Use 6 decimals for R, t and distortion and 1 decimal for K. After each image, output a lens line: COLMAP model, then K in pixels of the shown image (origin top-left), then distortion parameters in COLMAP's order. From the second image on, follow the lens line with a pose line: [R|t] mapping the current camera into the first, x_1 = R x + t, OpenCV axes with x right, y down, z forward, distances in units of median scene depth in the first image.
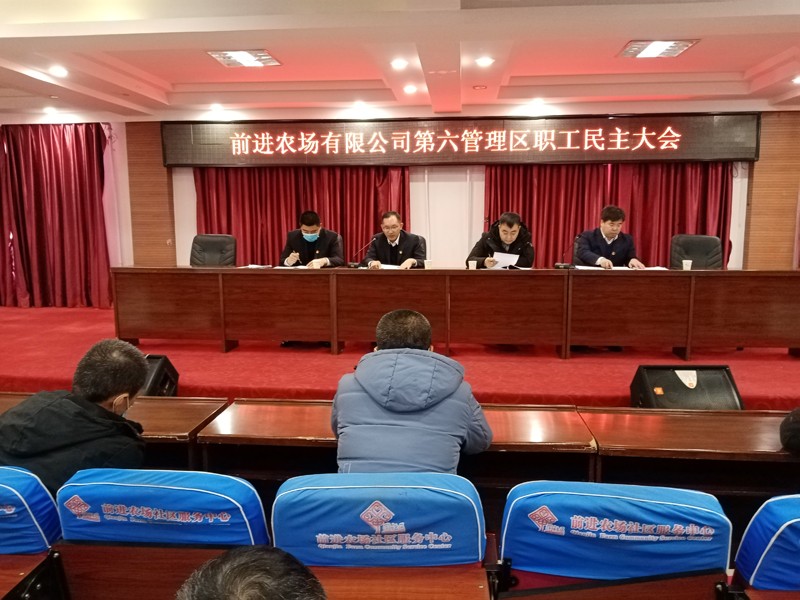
lens RADIAL K [[619.3, 0, 396.7], [0, 619.3, 299.2], [0, 0, 1]] dist [0.026775, -0.024615]
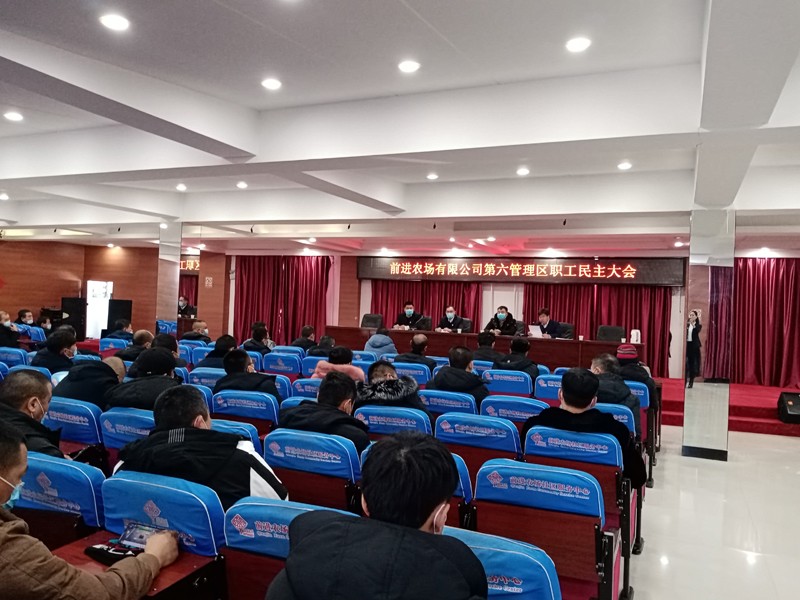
lens RADIAL K [[619.3, 0, 400.4], [0, 619.3, 299.4], [0, 0, 1]] dist [0.026775, -0.024615]
pose [[0.950186, 0.037544, -0.309415, 0.362217], [-0.083792, 0.986942, -0.137563, 0.105653], [0.300210, 0.156637, 0.940924, -0.779801]]
